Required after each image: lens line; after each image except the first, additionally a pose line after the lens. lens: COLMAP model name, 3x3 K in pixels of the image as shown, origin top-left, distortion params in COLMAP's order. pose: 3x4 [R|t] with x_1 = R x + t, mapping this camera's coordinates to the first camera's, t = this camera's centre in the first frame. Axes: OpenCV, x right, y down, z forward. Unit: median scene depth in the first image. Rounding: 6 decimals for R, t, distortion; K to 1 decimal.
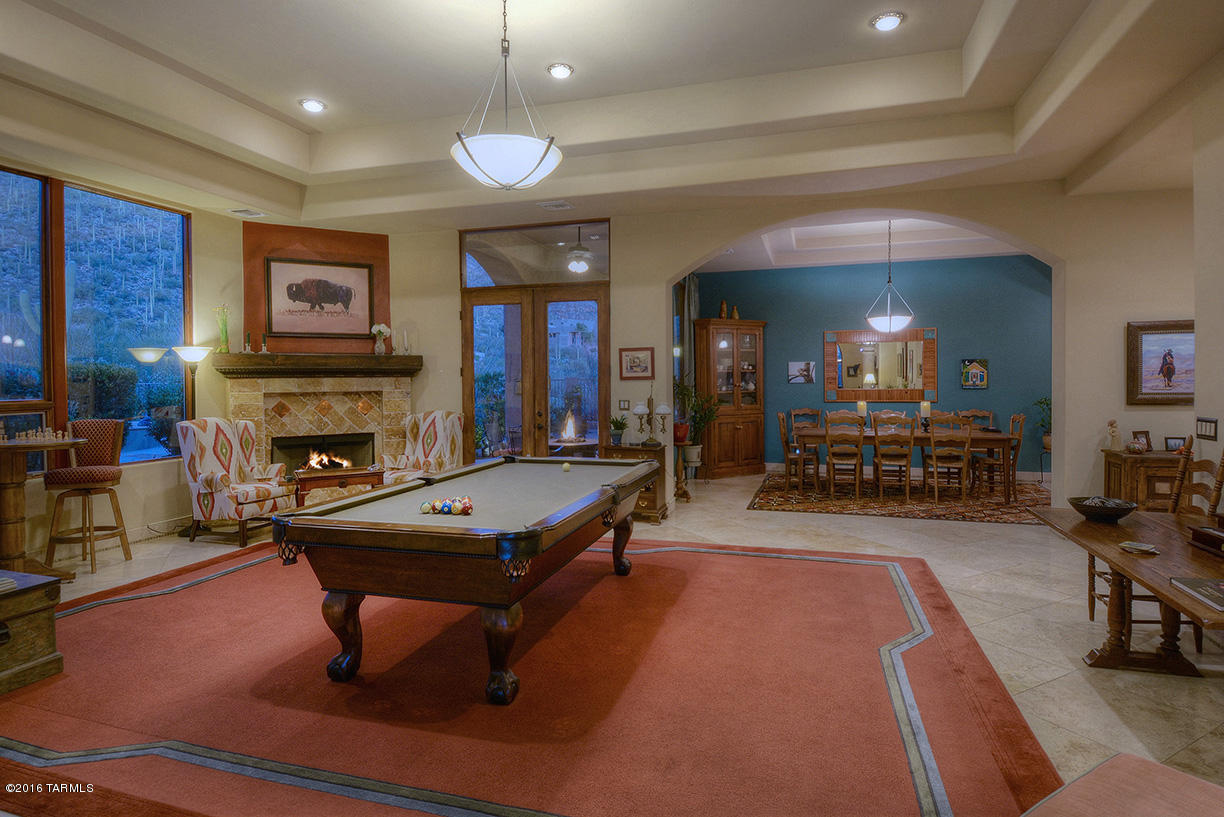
lens RADIAL K [[676.6, 0, 615.9], [0, 676.6, 376.5], [0, 0, 1]] dist [0.056472, -0.061391]
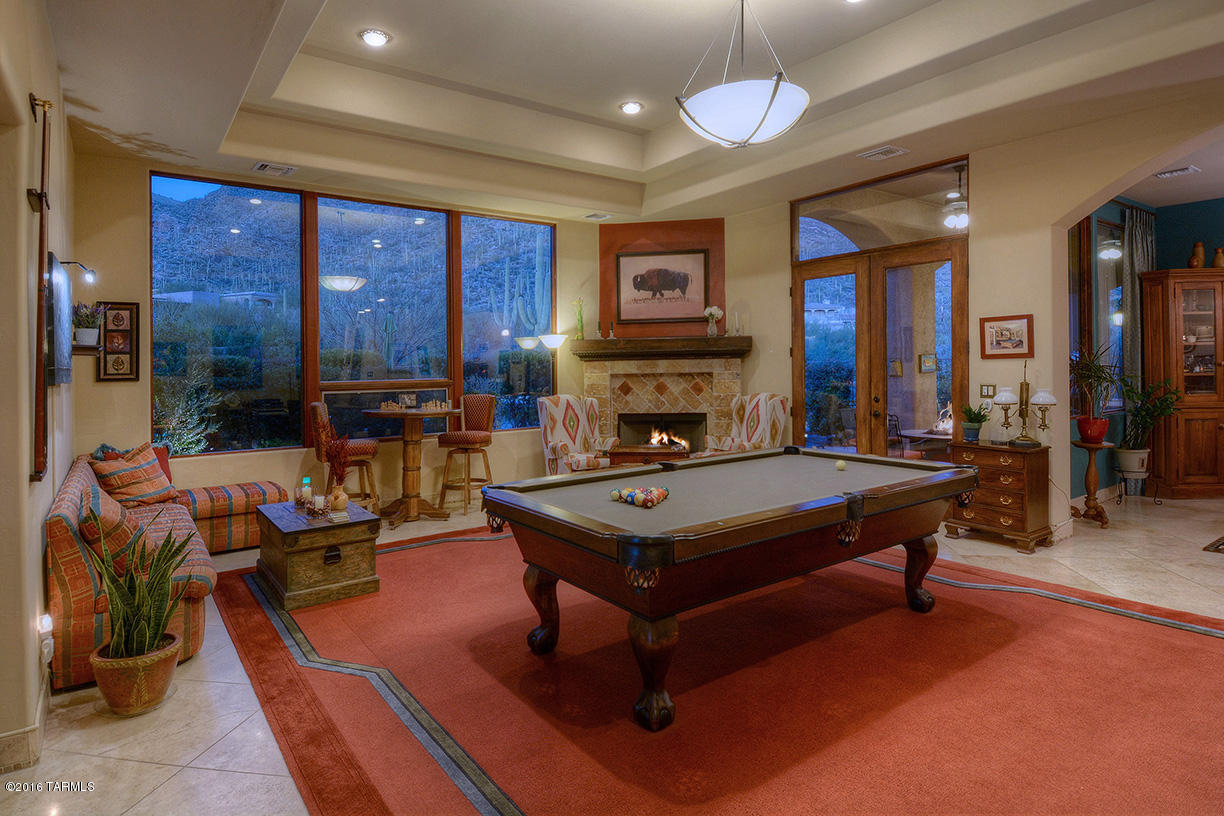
lens RADIAL K [[660.7, 0, 611.2], [0, 660.7, 359.8], [0, 0, 1]] dist [0.055785, -0.057575]
pose [[0.784336, -0.010691, -0.620244, 0.155422], [0.013081, 0.999914, -0.000693, 0.001325], [0.620198, -0.007570, 0.784409, 0.137781]]
